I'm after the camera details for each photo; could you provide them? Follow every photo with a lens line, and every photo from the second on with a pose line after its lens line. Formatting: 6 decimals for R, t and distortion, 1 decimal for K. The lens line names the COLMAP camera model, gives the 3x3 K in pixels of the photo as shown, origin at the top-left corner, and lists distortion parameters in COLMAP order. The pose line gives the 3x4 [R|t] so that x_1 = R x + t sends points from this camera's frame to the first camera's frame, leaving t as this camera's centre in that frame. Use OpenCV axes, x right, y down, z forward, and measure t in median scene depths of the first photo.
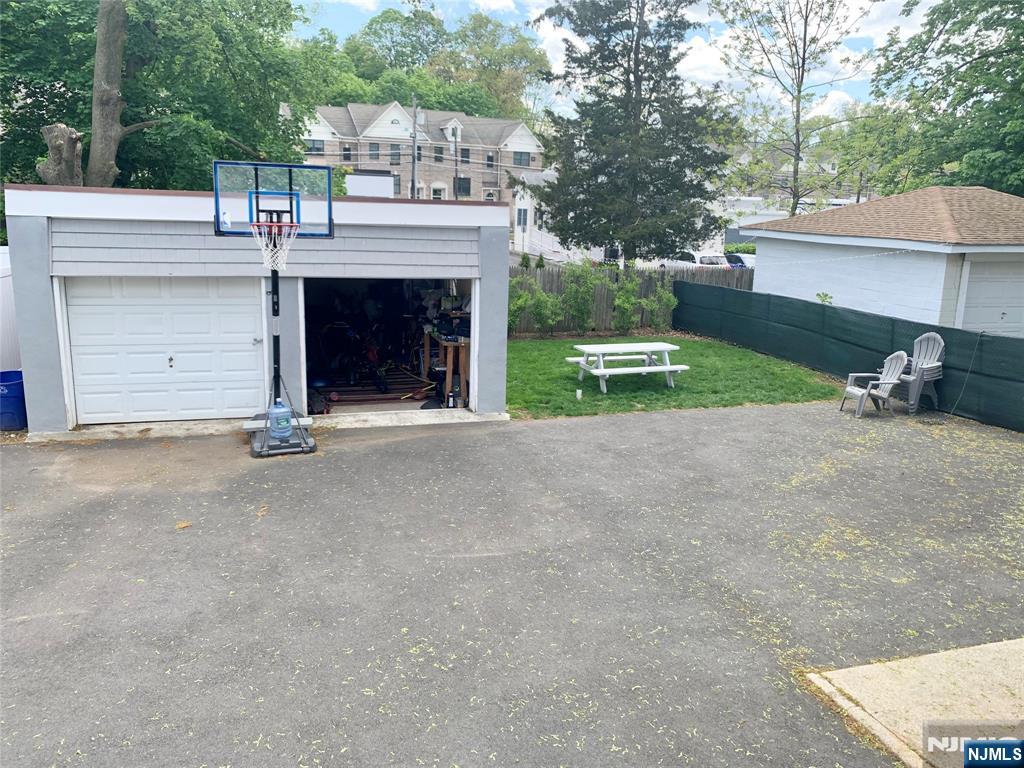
lens RADIAL K [[785.5, 0, 511.4], [0, 785.5, 382.8], [0, 0, 1]] dist [0.037243, -0.050248]
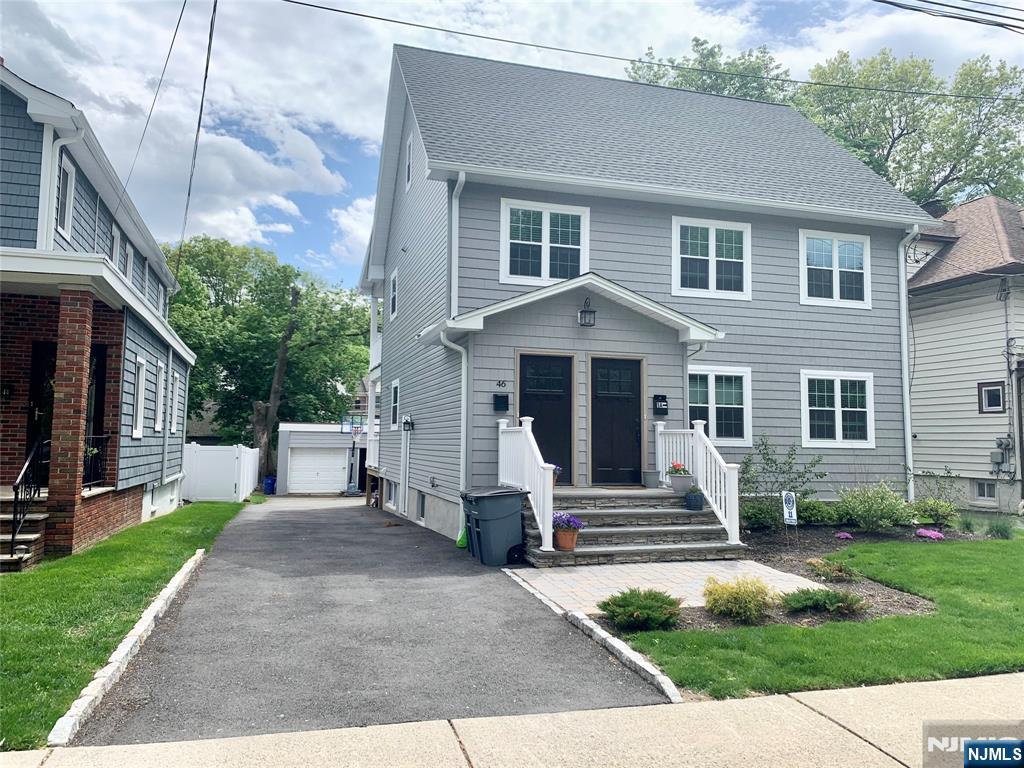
lens RADIAL K [[785.5, 0, 510.7], [0, 785.5, 382.4], [0, 0, 1]] dist [0.037243, -0.050248]
pose [[0.999990, 0.004337, 0.000719, 0.246188], [-0.003925, 0.954435, -0.298394, 0.375487], [-0.001980, 0.298388, 0.954442, -1.451470]]
